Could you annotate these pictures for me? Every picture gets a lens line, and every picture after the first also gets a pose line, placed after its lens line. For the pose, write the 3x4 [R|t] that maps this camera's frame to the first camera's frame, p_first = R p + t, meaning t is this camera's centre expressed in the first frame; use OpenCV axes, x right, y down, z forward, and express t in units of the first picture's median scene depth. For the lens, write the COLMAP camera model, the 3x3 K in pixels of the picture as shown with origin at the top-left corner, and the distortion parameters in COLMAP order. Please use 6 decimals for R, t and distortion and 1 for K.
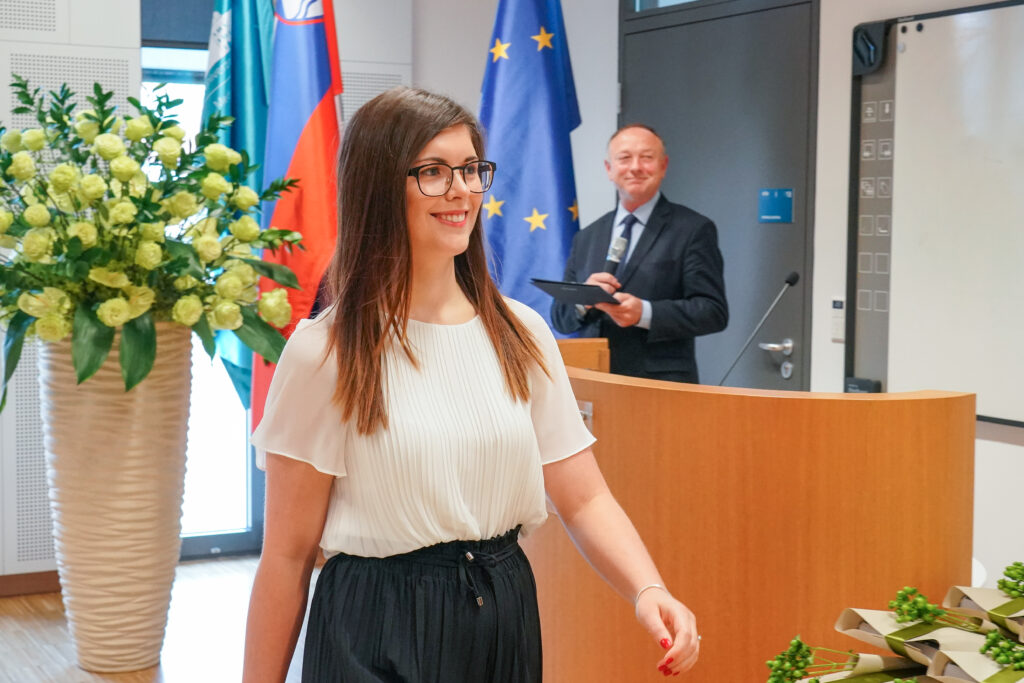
lens RADIAL K [[1662.3, 0, 550.5], [0, 1662.3, 318.4], [0, 0, 1]] dist [0.031868, -0.048268]
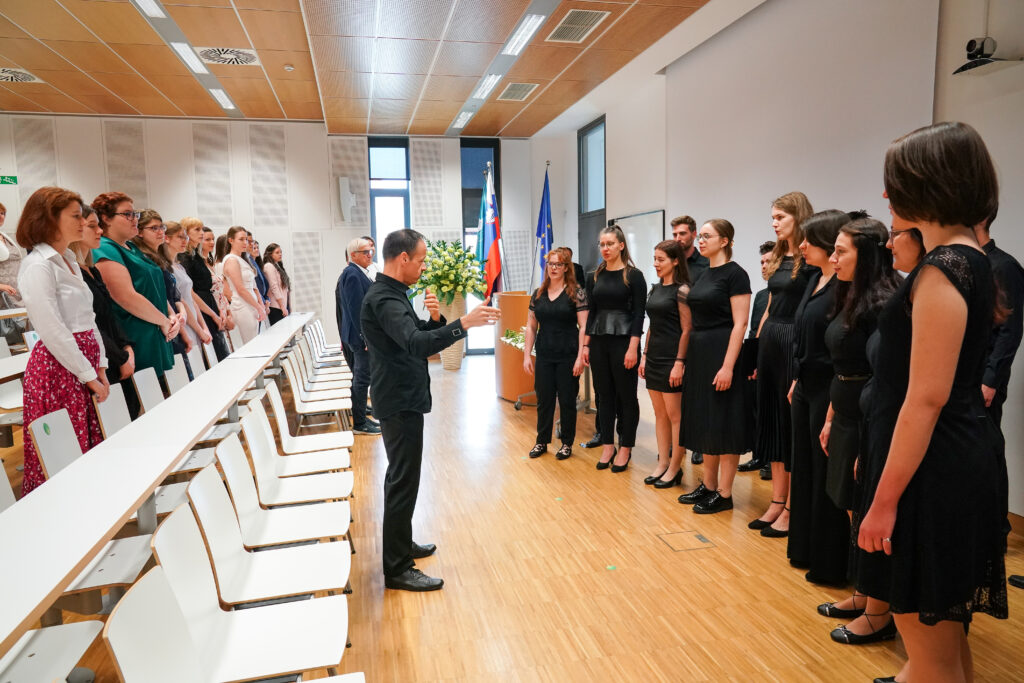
lens RADIAL K [[714.6, 0, 515.5], [0, 714.6, 329.9], [0, 0, 1]] dist [-0.004684, -0.000399]
pose [[0.960583, -0.000375, -0.277993, 0.469107], [0.008225, 0.999600, 0.027074, 0.055160], [0.277872, -0.028294, 0.960201, -0.852395]]
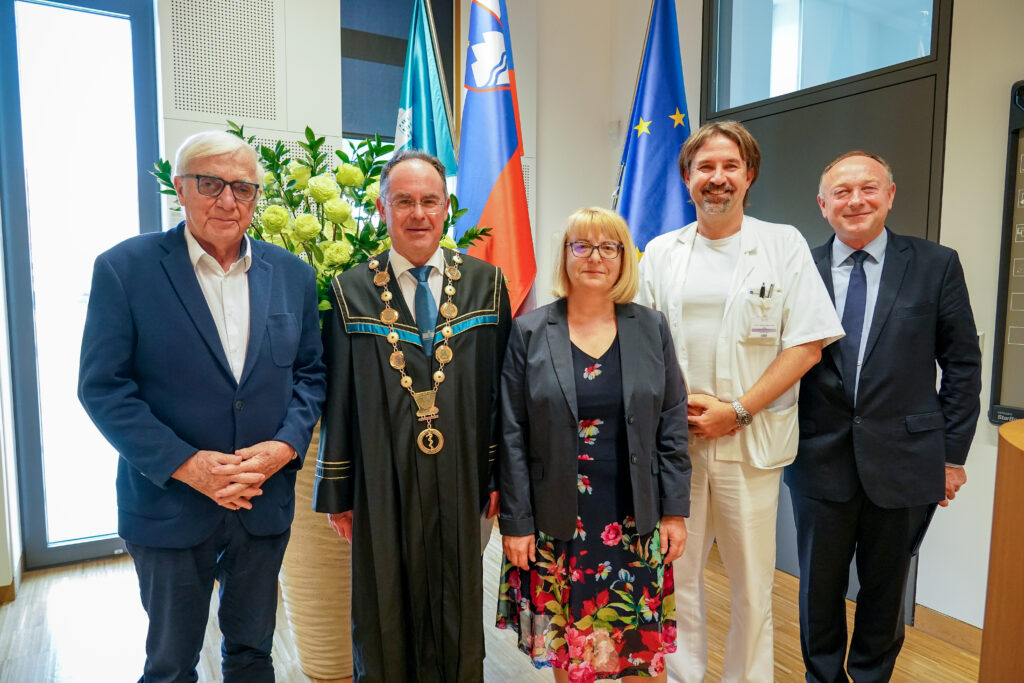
lens RADIAL K [[714.6, 0, 515.5], [0, 714.6, 329.9], [0, 0, 1]] dist [-0.004684, -0.000399]
pose [[0.999826, -0.003281, 0.018356, -0.152836], [0.003119, 0.999956, 0.008862, -0.021257], [-0.018384, -0.008803, 0.999792, 0.552880]]
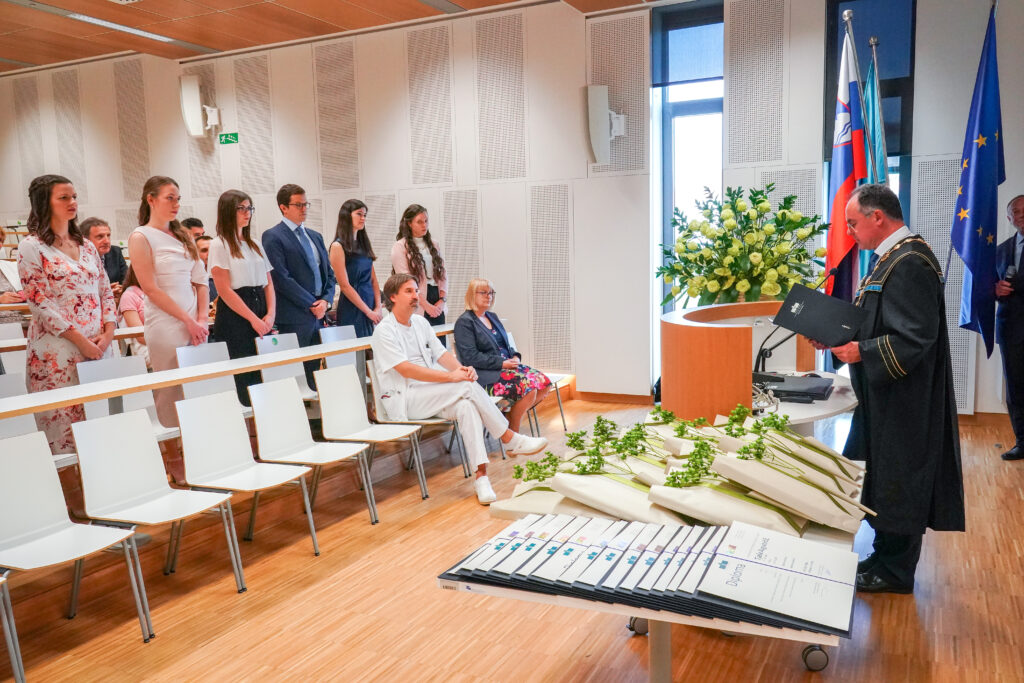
lens RADIAL K [[840.4, 0, 512.0], [0, 840.4, 341.5], [0, 0, 1]] dist [0.003120, 0.007065]
pose [[0.570199, 0.066486, -0.818812, 0.514484], [-0.021130, 0.997577, 0.066287, 0.001312], [0.821235, -0.020495, 0.570222, 0.086093]]
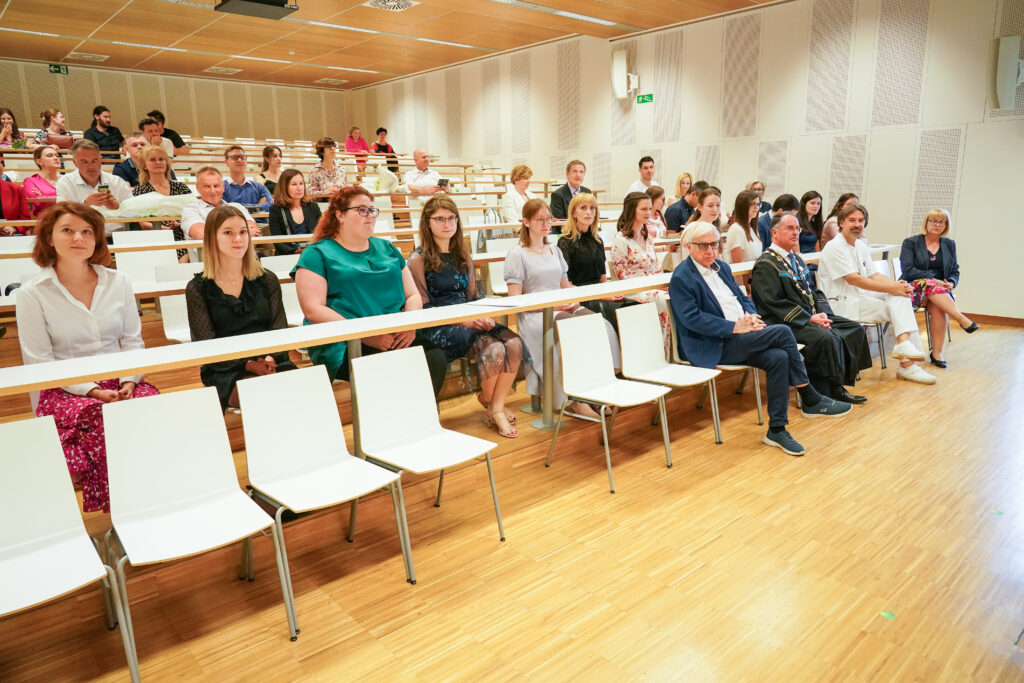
lens RADIAL K [[687.8, 0, 512.0], [0, 687.8, 341.5], [0, 0, 1]] dist [-0.026991, -0.002767]
pose [[0.221856, 0.191133, -0.956163, 0.527879], [-0.039204, 0.981556, 0.187113, 0.021117], [0.974291, -0.004027, 0.225257, -0.181631]]
